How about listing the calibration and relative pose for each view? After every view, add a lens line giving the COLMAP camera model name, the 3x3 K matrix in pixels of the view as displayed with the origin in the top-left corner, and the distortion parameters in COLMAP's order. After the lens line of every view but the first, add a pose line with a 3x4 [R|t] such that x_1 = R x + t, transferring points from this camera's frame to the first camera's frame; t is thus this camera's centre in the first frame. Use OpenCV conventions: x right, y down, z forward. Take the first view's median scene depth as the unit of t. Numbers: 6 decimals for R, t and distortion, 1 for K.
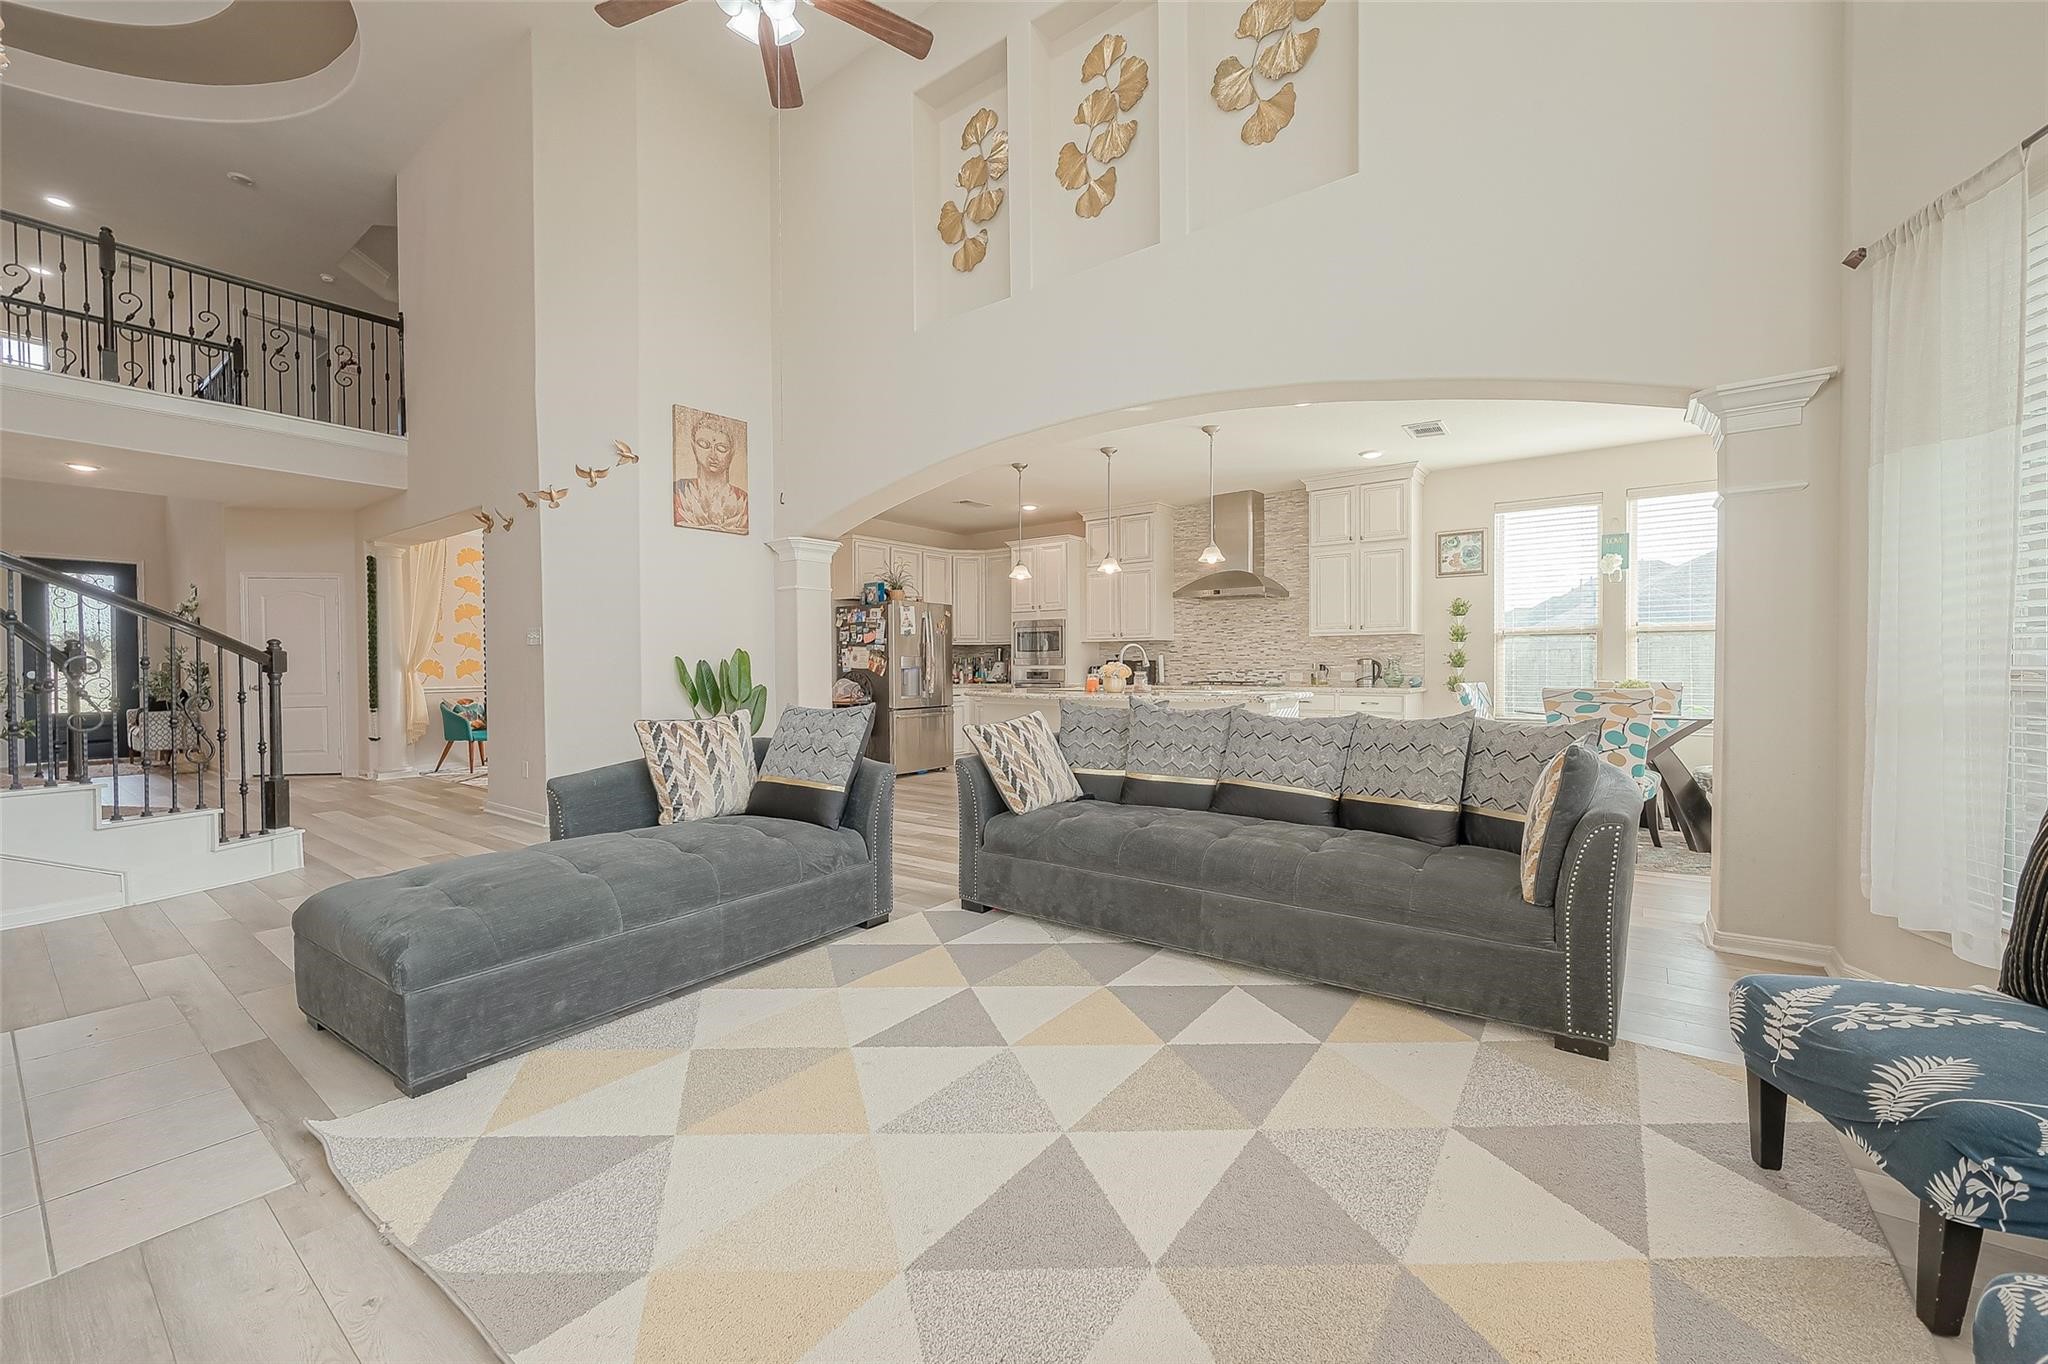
lens RADIAL K [[810.0, 0, 1028.1], [0, 810.0, 672.5], [0, 0, 1]] dist [0.000209, -0.000036]
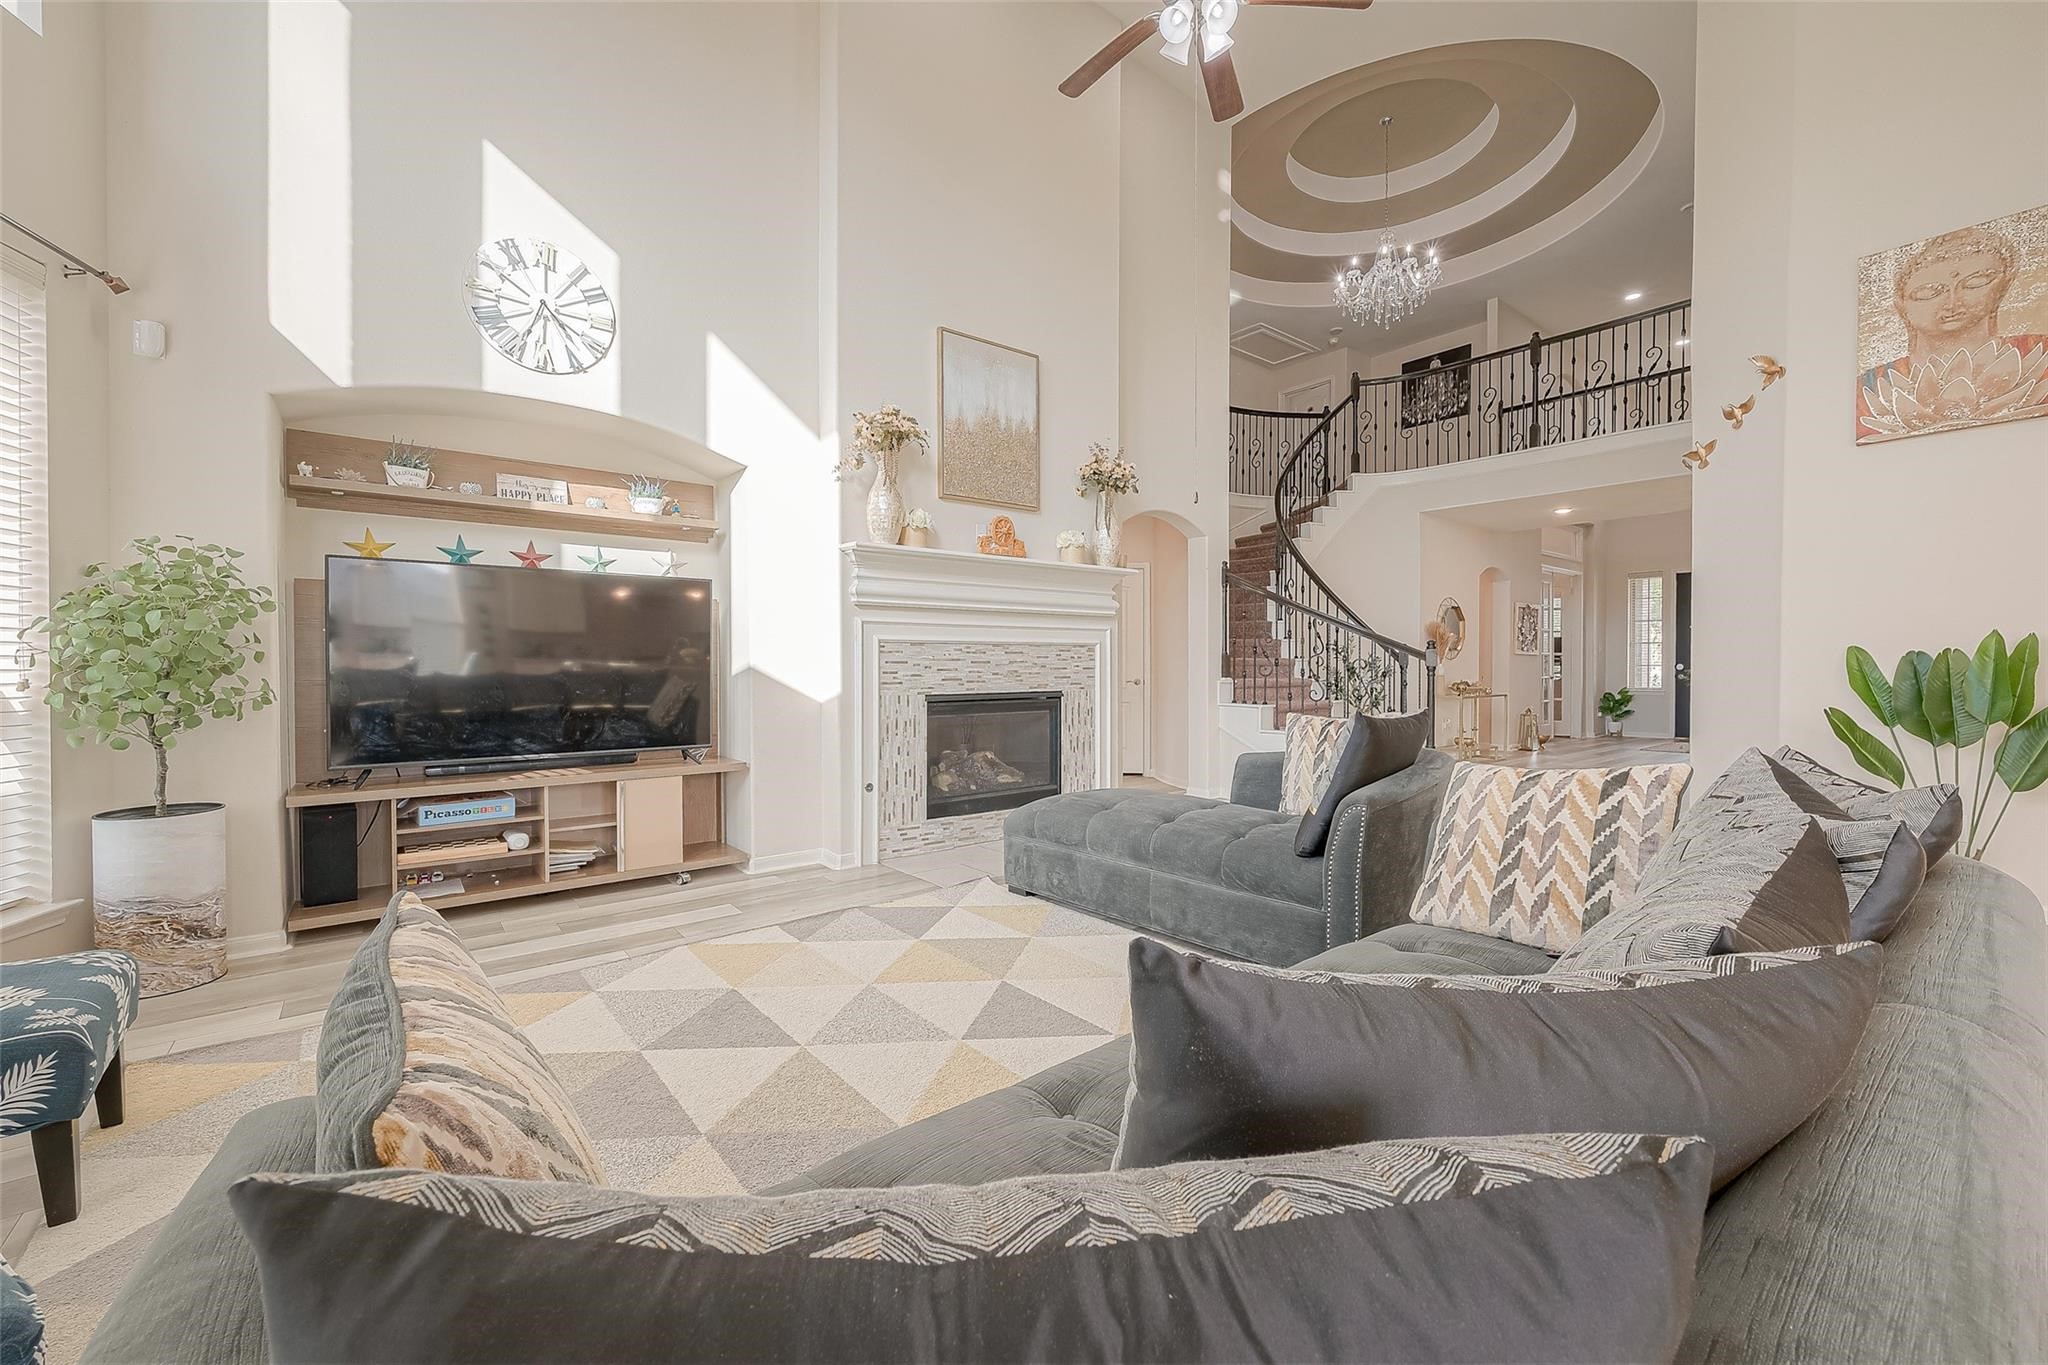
lens RADIAL K [[810.0, 0, 1028.1], [0, 810.0, 673.0], [0, 0, 1]] dist [0.000209, -0.000036]
pose [[-0.244570, 0.015191, -0.969513, 0.365792], [-0.007047, 0.999823, 0.017444, -0.005366], [0.969606, 0.011098, -0.244420, 0.522106]]
